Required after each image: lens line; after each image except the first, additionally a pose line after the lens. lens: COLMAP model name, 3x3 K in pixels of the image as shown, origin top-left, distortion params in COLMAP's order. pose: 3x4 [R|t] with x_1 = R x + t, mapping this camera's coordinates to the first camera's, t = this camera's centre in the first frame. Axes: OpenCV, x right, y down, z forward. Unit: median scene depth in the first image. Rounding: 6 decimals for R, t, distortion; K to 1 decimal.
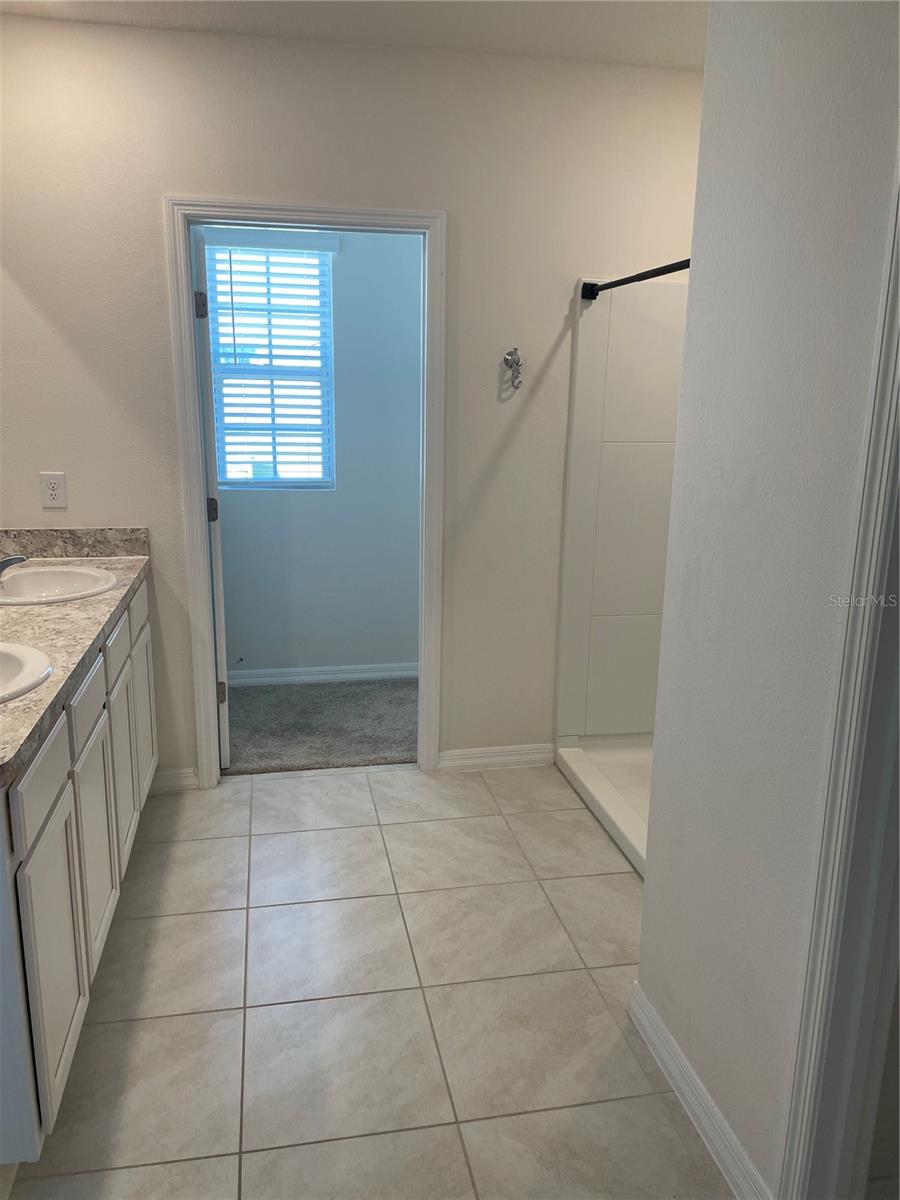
lens RADIAL K [[903.8, 0, 440.1], [0, 903.8, 601.9], [0, 0, 1]] dist [0.083751, -0.105216]
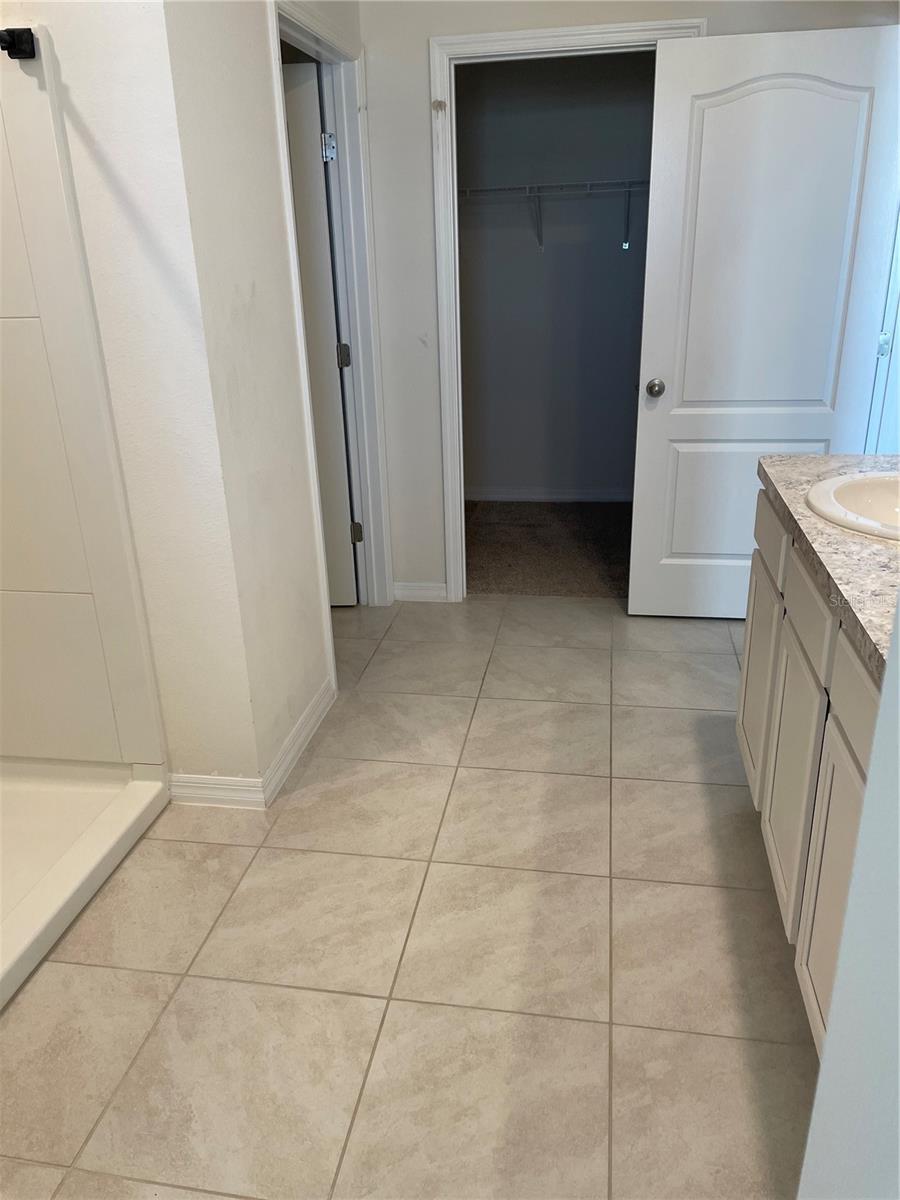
lens RADIAL K [[903.8, 0, 443.8], [0, 903.8, 609.6], [0, 0, 1]] dist [0.083751, -0.105216]
pose [[-0.934853, -0.112719, 0.336666, -0.245530], [0.103656, 0.820293, 0.562472, -0.254130], [-0.339566, 0.560726, -0.755170, 1.172448]]
